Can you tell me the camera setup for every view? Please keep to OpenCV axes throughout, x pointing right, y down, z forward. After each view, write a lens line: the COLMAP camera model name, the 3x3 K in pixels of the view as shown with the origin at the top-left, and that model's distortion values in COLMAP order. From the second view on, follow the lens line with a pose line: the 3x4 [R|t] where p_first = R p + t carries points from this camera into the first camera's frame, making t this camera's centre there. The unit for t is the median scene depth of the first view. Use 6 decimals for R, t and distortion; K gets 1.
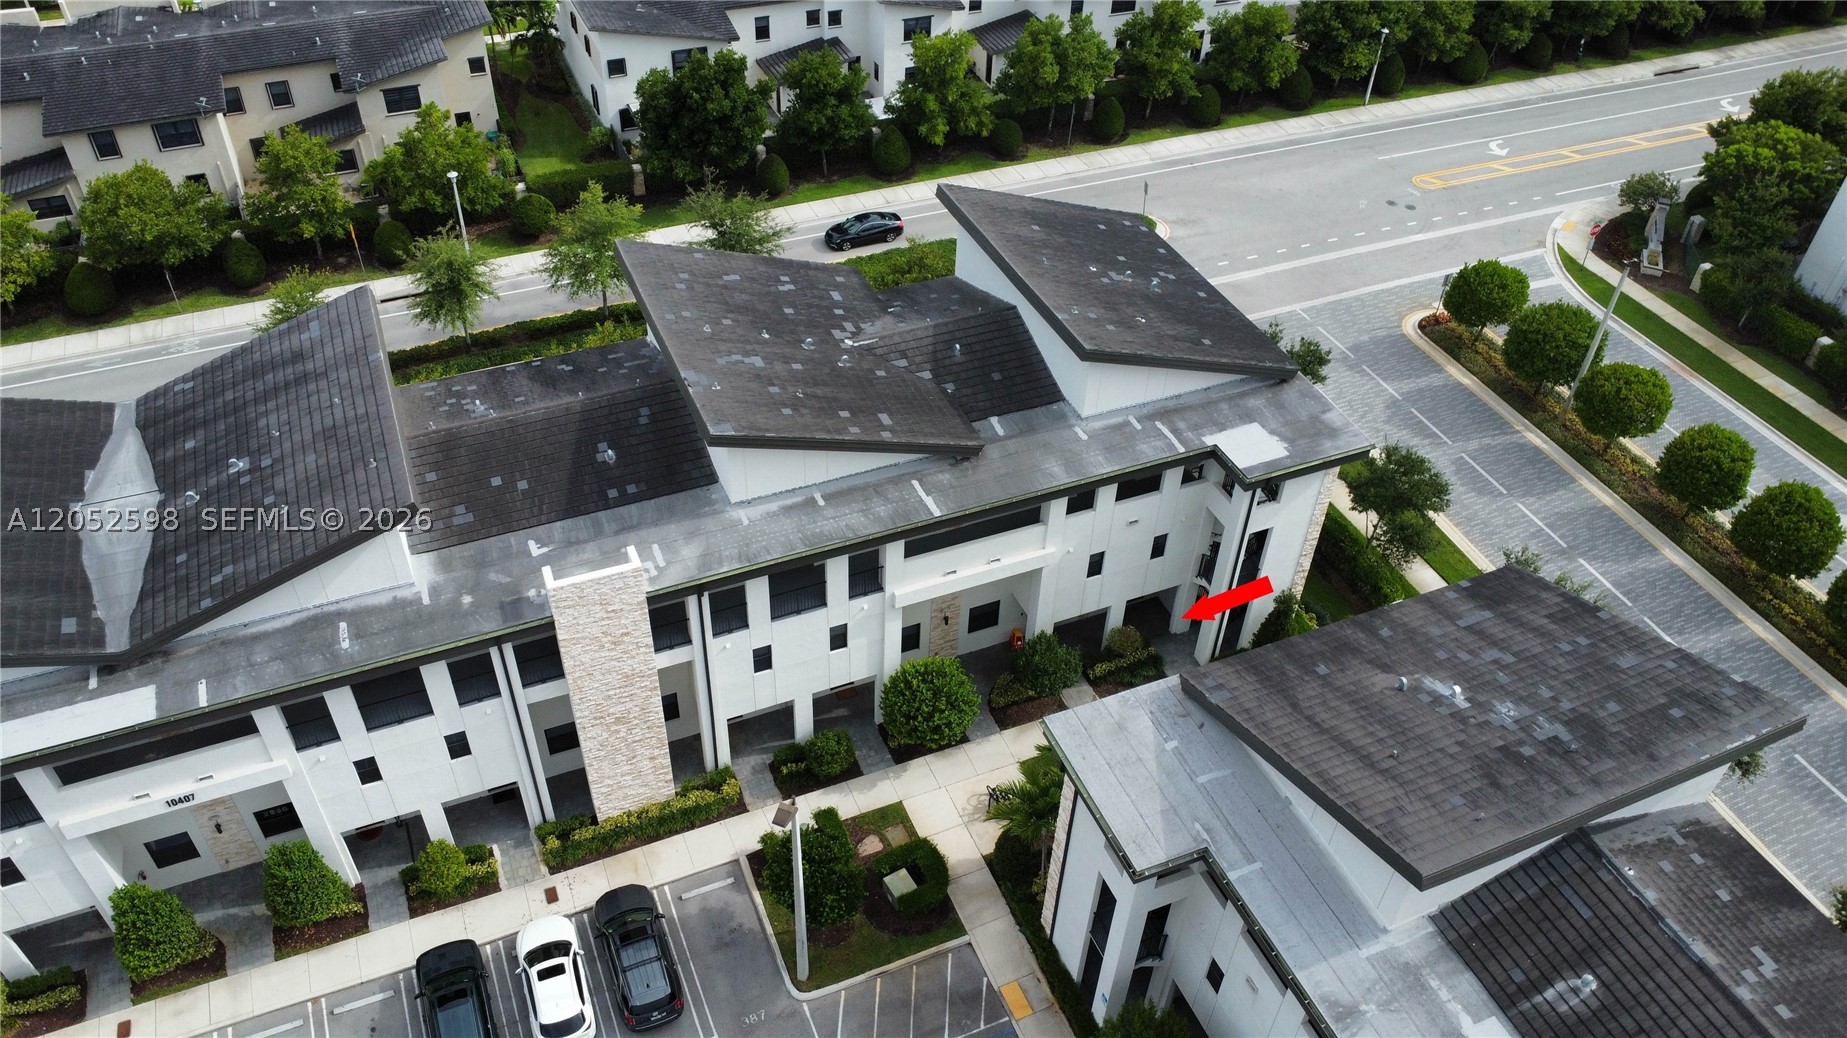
lens RADIAL K [[1353.4, 0, 933.9], [0, 1353.4, 525.6], [0, 0, 1]] dist [-0.024355, -0.001175]
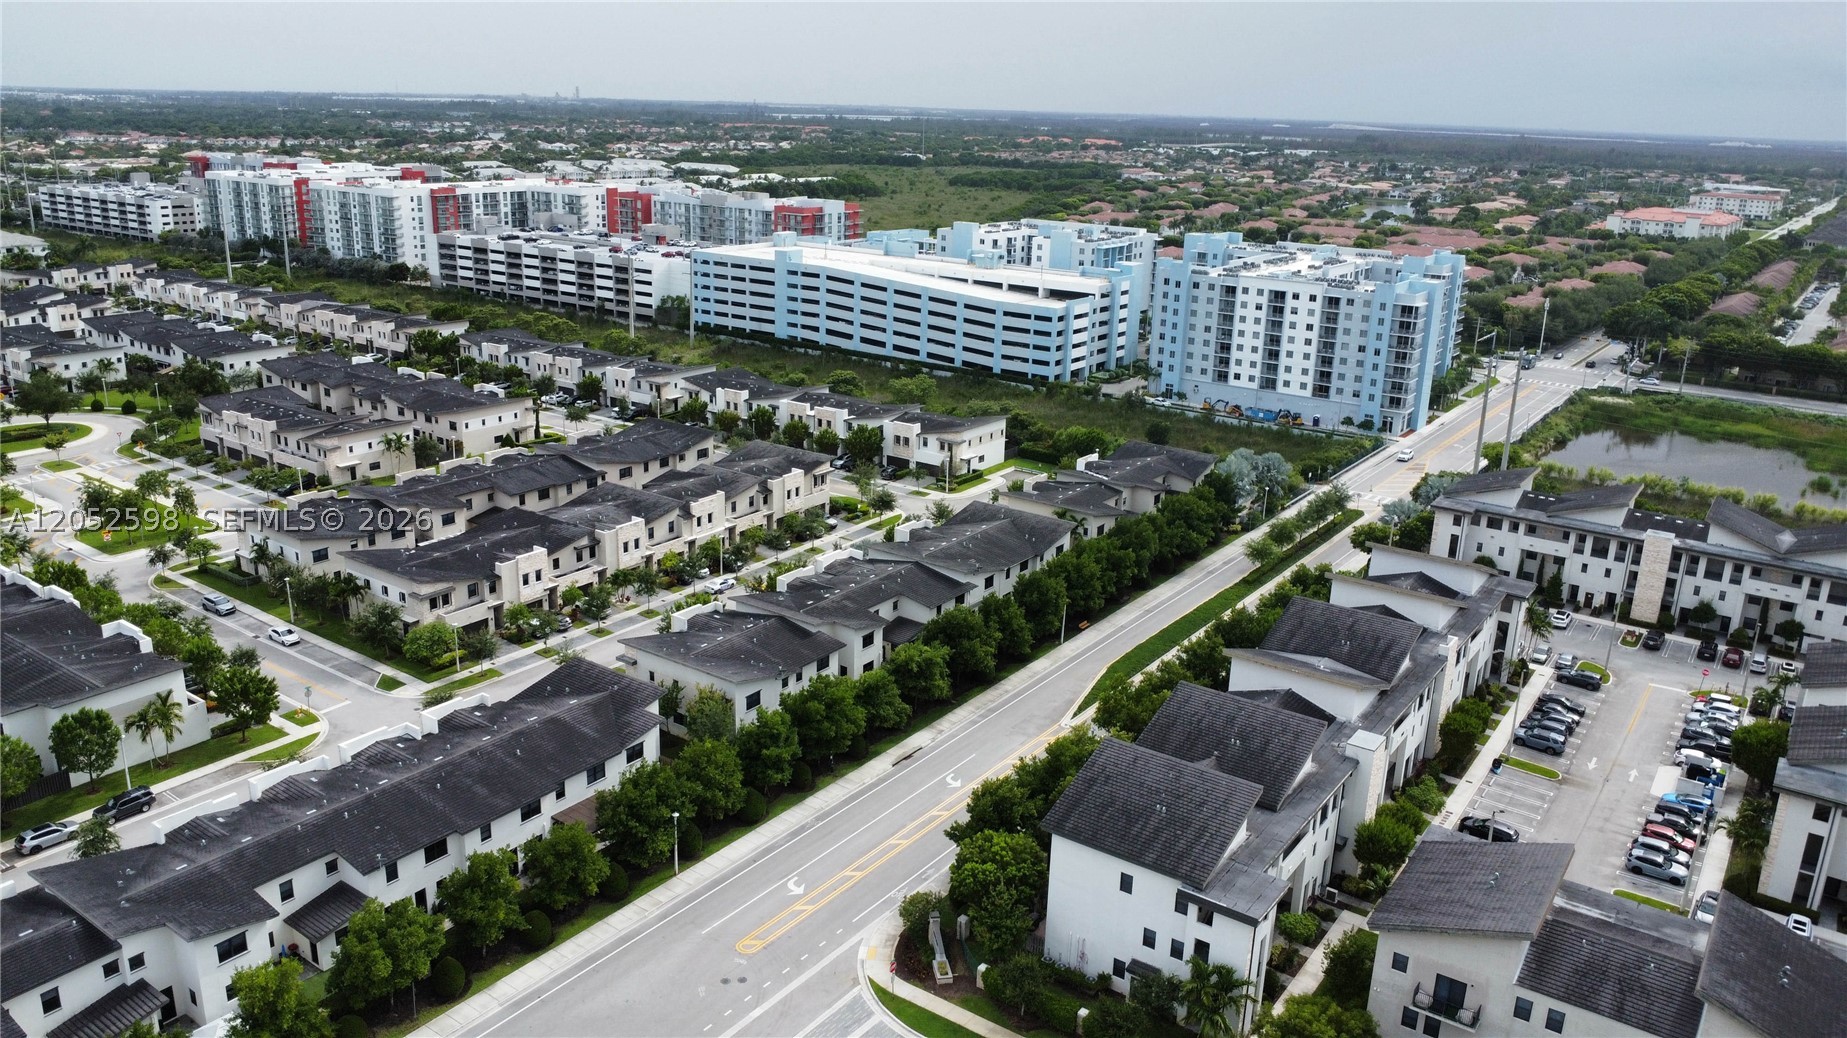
lens RADIAL K [[1362.4, 0, 943.6], [0, 1362.4, 503.3], [0, 0, 1]] dist [-0.025815, -0.004579]
pose [[0.854014, -0.155670, 0.496413, -0.006267], [0.344484, 0.884243, -0.315350, -0.167856], [-0.389859, 0.440320, 0.808782, -0.163181]]
